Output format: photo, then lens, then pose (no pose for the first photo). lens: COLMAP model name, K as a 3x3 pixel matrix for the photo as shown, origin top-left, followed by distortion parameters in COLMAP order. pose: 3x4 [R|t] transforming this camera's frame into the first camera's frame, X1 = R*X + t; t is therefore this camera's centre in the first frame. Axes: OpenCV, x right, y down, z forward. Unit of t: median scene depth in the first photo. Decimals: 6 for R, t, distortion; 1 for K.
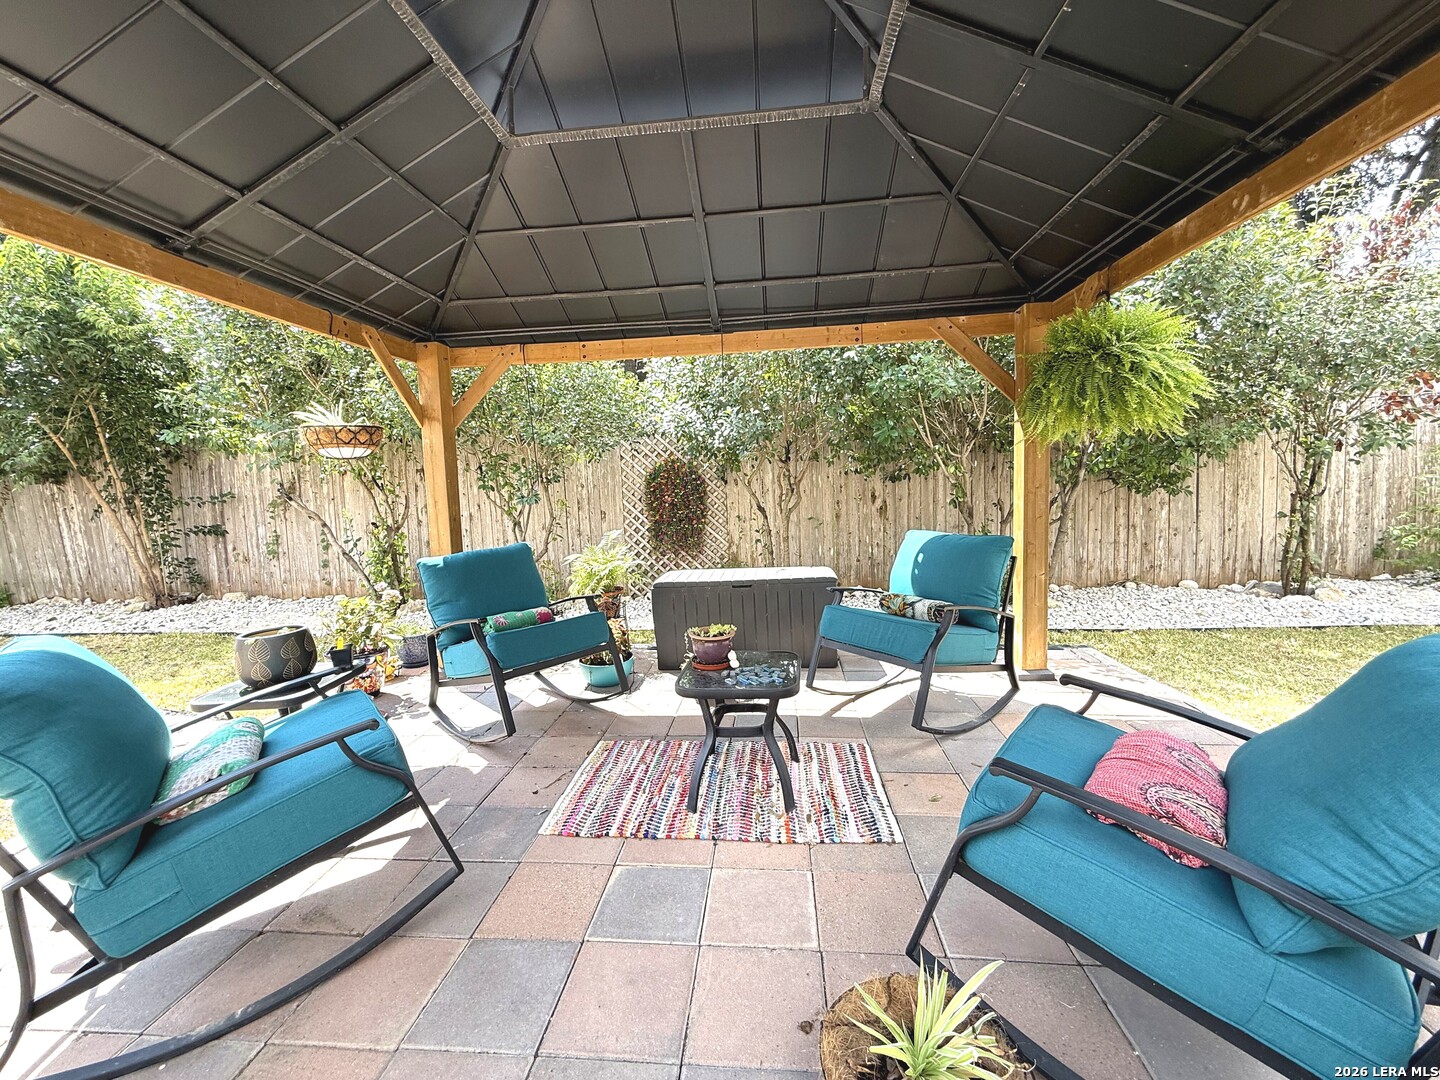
lens RADIAL K [[575.9, 0, 718.2], [0, 575.9, 530.8], [0, 0, 1]] dist [-0.000715, 0.000707]
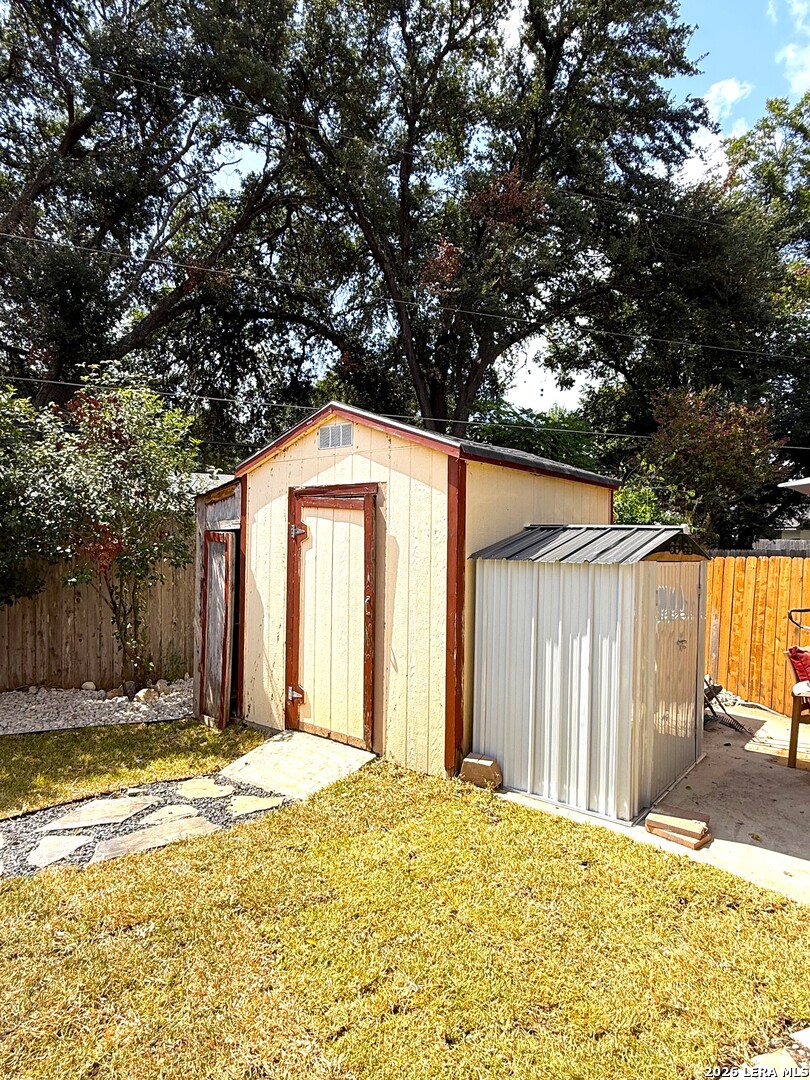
lens RADIAL K [[641.4, 0, 406.0], [0, 641.4, 545.1], [0, 0, 1]] dist [-0.002989, -0.002028]
pose [[0.893845, 0.041634, 0.446439, 0.794589], [-0.006735, 0.996814, -0.079477, -0.080840], [-0.448325, 0.068034, 0.891278, -0.374408]]
